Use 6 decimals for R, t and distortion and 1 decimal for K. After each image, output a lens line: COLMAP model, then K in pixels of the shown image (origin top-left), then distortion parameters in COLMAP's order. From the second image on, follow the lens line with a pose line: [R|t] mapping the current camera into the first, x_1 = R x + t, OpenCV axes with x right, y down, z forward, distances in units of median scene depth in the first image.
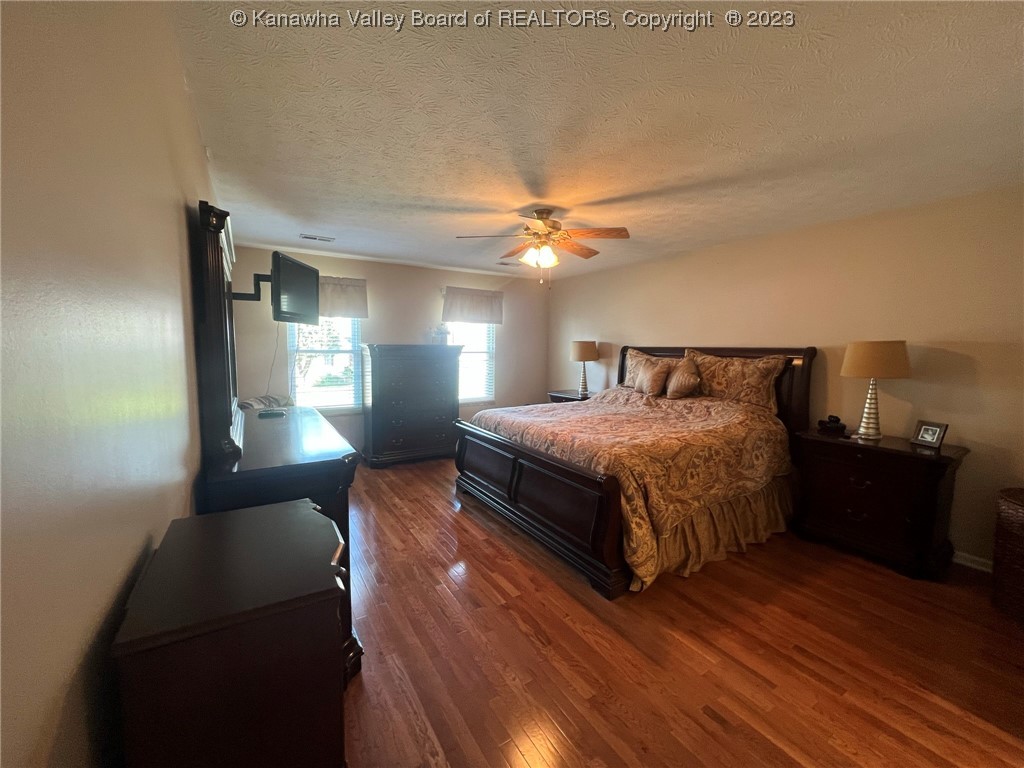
lens RADIAL K [[412.2, 0, 513.3], [0, 412.2, 382.5], [0, 0, 1]] dist [0.001238, -0.000407]
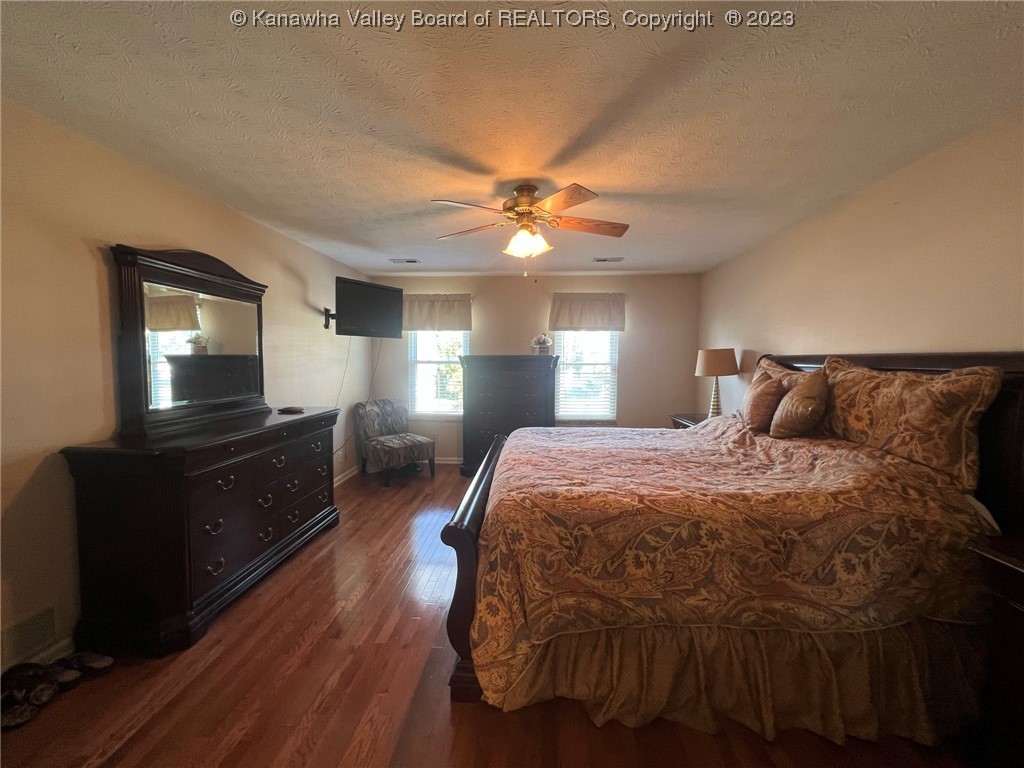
lens RADIAL K [[412.2, 0, 512.5], [0, 412.2, 384.6], [0, 0, 1]] dist [0.001238, -0.000407]
pose [[0.811604, 0.030913, -0.583389, 0.469435], [-0.048672, 0.998705, -0.014791, -0.012086], [0.582176, 0.040399, 0.812058, 0.291784]]
